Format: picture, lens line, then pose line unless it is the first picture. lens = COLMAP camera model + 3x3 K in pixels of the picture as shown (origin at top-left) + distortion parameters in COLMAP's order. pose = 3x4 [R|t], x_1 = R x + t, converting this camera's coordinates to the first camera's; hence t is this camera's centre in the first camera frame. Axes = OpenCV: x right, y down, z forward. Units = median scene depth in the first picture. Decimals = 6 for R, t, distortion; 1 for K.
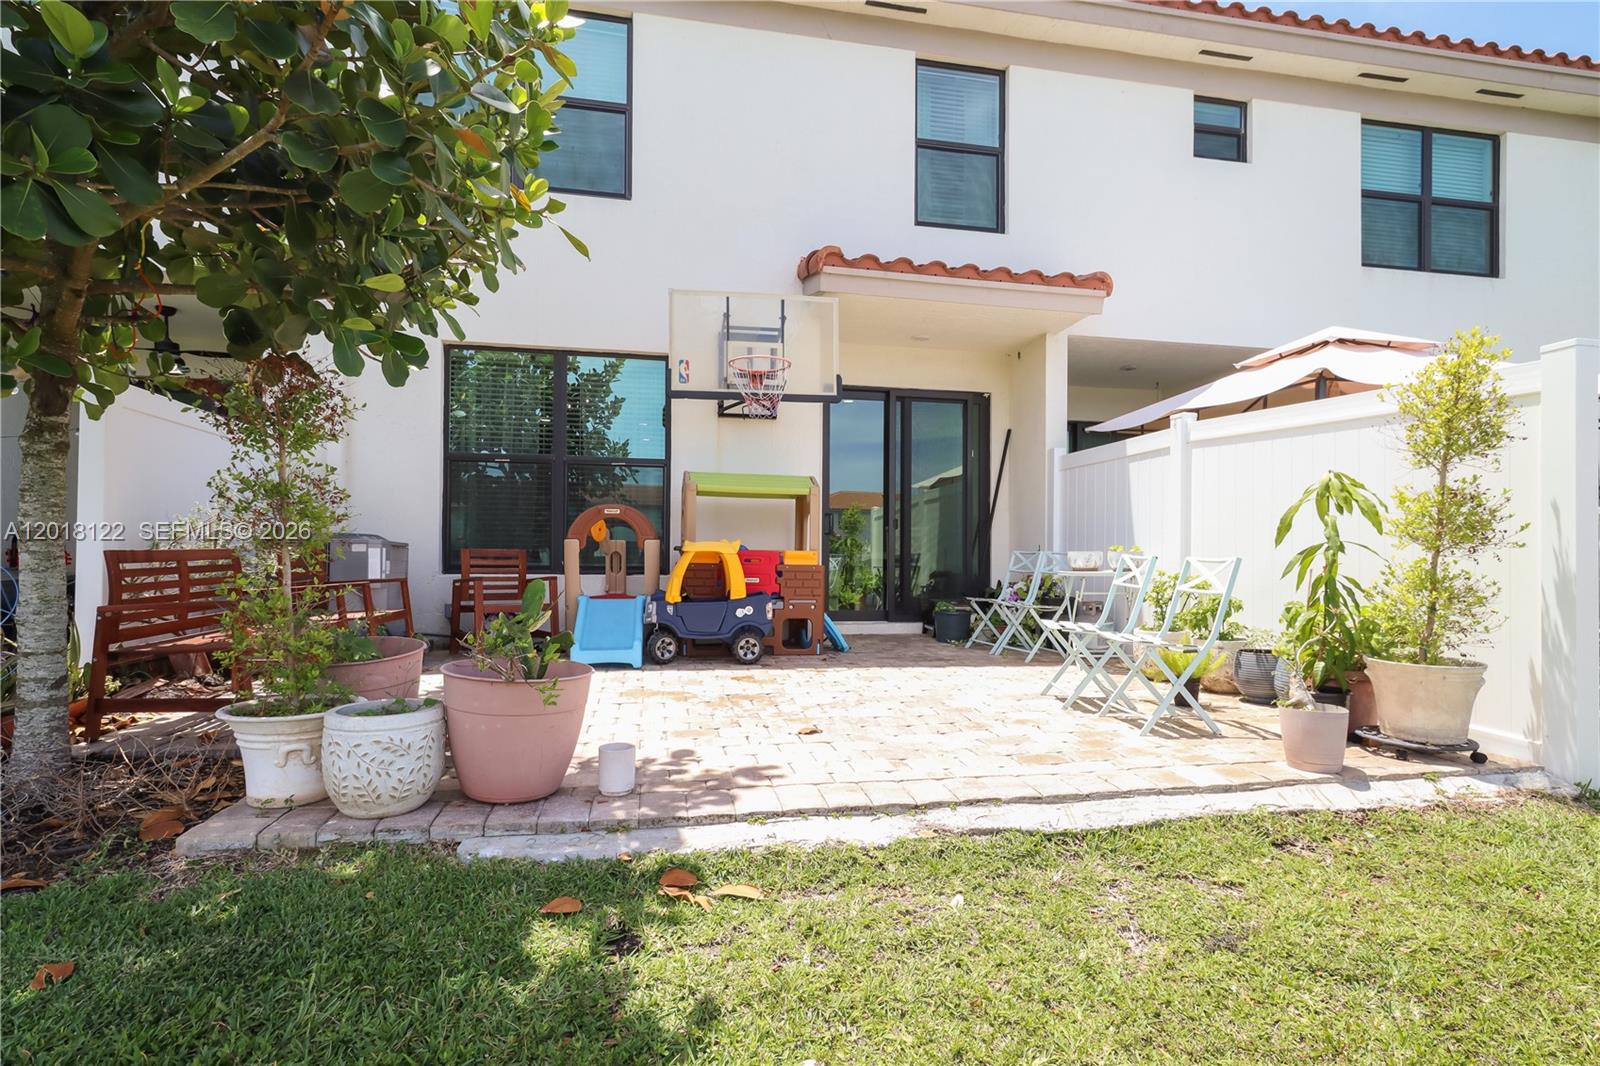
lens RADIAL K [[768.4, 0, 799.6], [0, 768.4, 548.9], [0, 0, 1]] dist [0.006299, 0.001392]
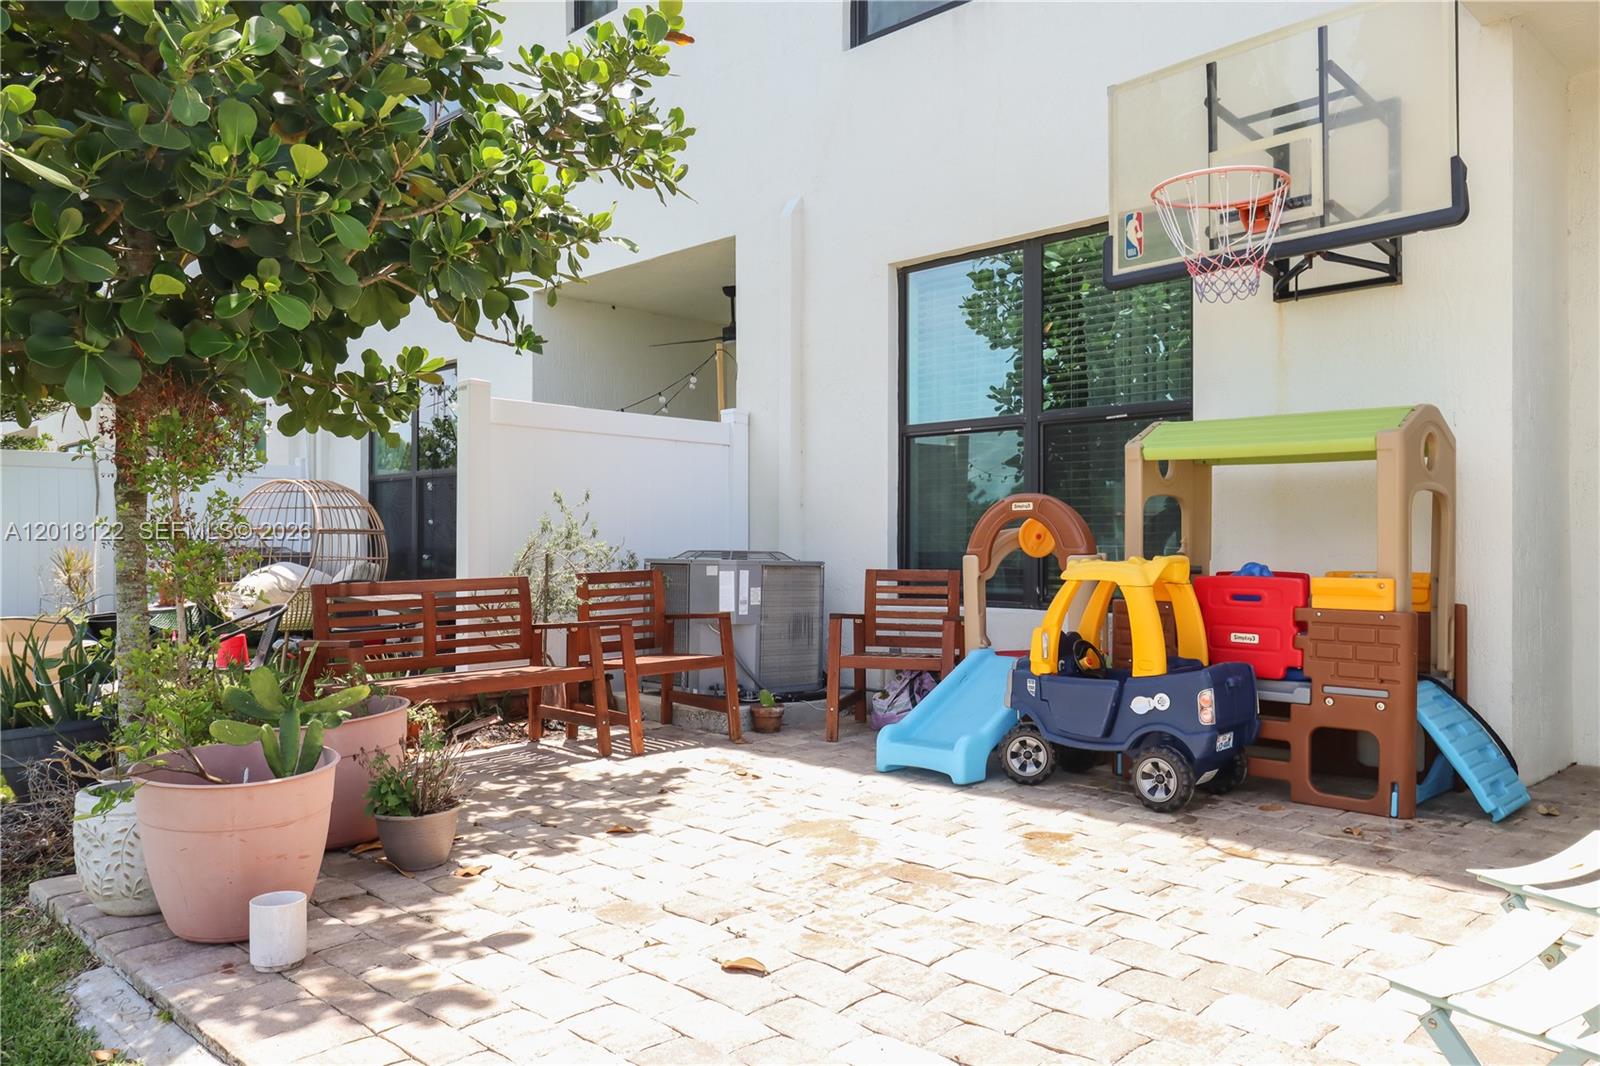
lens RADIAL K [[1203.9, 0, 833.4], [0, 1203.9, 546.4], [0, 0, 1]] dist [-0.003995, 0.002384]
pose [[0.567912, -0.008286, -0.823048, 0.619937], [0.015551, 0.999879, 0.000664, -0.031629], [0.822943, -0.013176, 0.567972, 0.543626]]
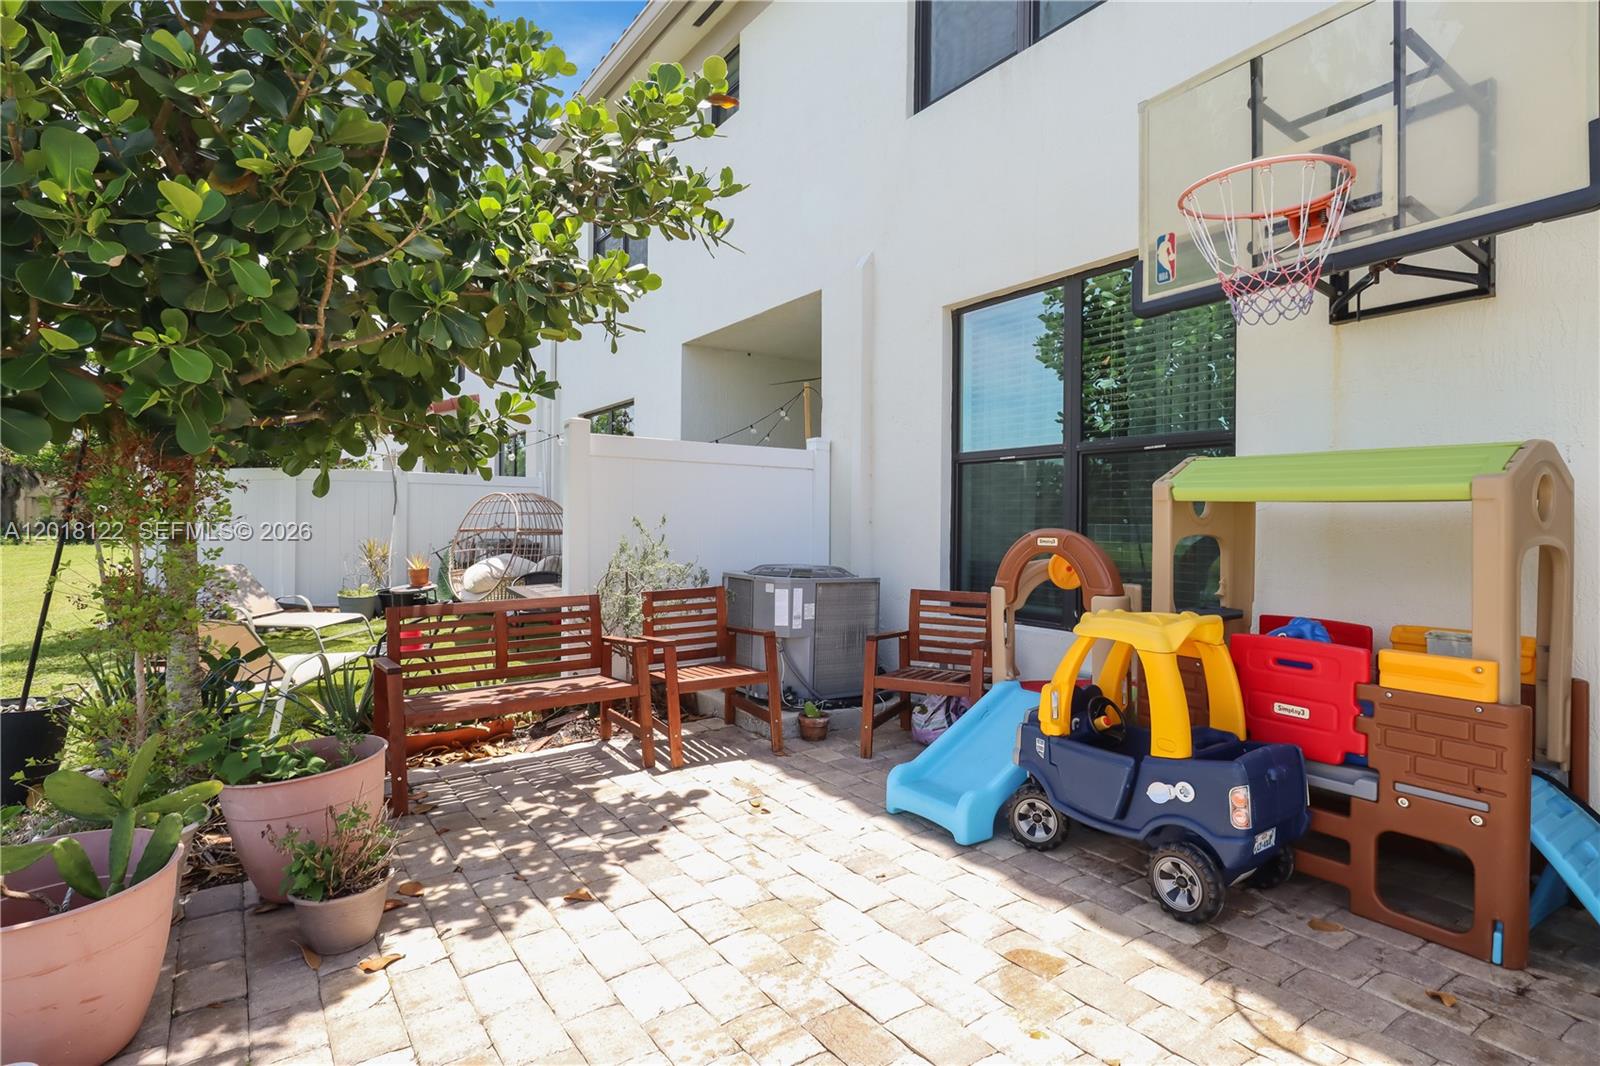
lens RADIAL K [[841.1, 0, 813.7], [0, 841.1, 517.4], [0, 0, 1]] dist [0.000787, 0.002993]
pose [[0.398911, -0.008002, -0.916955, 0.381977], [0.007339, 0.999958, -0.005533, -0.095291], [0.916960, -0.004522, 0.398952, 0.873788]]
